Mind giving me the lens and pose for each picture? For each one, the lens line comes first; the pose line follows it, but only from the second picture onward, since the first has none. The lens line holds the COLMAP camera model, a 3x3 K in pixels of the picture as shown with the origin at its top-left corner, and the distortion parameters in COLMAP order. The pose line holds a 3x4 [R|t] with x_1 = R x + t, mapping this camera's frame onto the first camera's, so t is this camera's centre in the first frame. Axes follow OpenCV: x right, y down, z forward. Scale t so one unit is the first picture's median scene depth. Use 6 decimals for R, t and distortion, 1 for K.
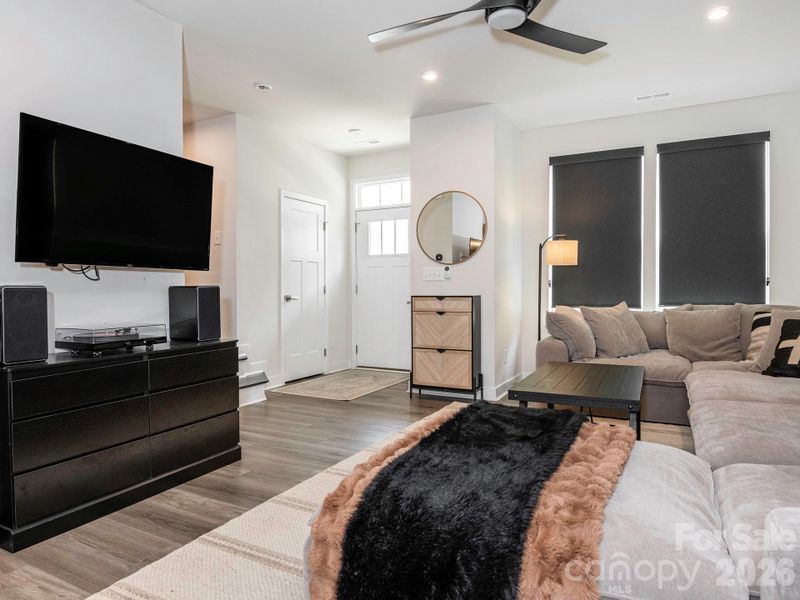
lens RADIAL K [[496.0, 0, 395.5], [0, 496.0, 294.3], [0, 0, 1]] dist [0.001914, -0.006011]
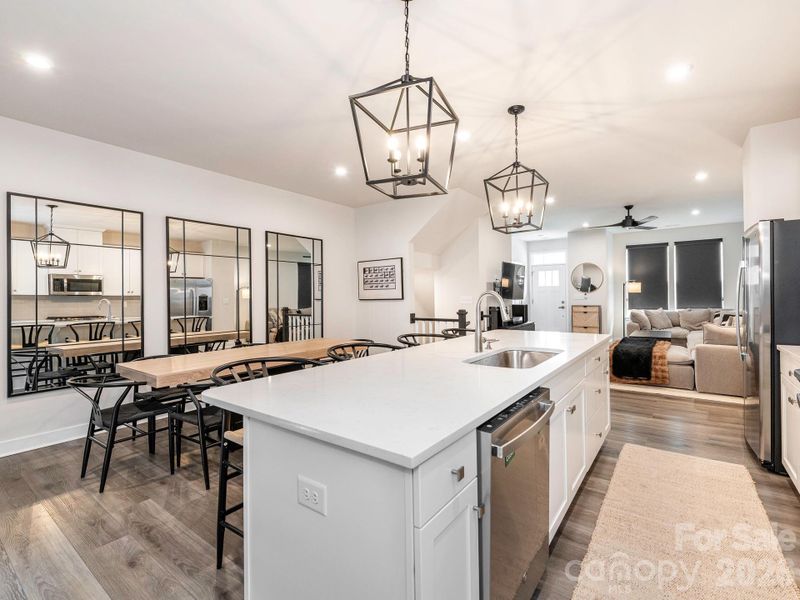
lens RADIAL K [[375.5, 0, 446.0], [0, 375.5, 295.1], [0, 0, 1]] dist [0.008538, -0.003251]
pose [[0.997719, -0.010125, -0.066737, -0.580500], [0.009240, 0.999866, -0.013548, -0.038073], [0.066866, 0.012900, 0.997679, -1.129552]]
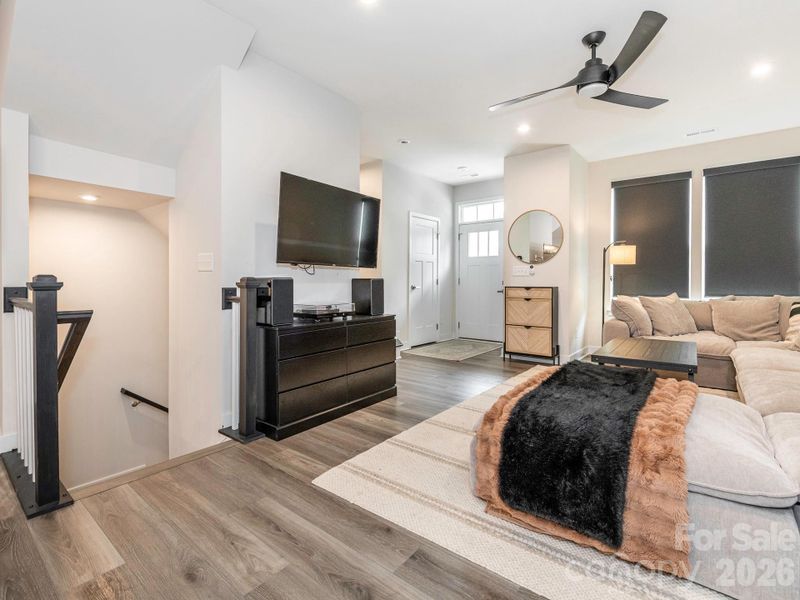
lens RADIAL K [[375.5, 0, 413.3], [0, 375.5, 281.2], [0, 0, 1]] dist [0.008538, -0.003251]
pose [[0.988219, 0.008245, -0.152826, -0.075199], [-0.009888, 0.999901, -0.009995, 0.001329], [0.152728, 0.011389, 0.988203, -0.086908]]
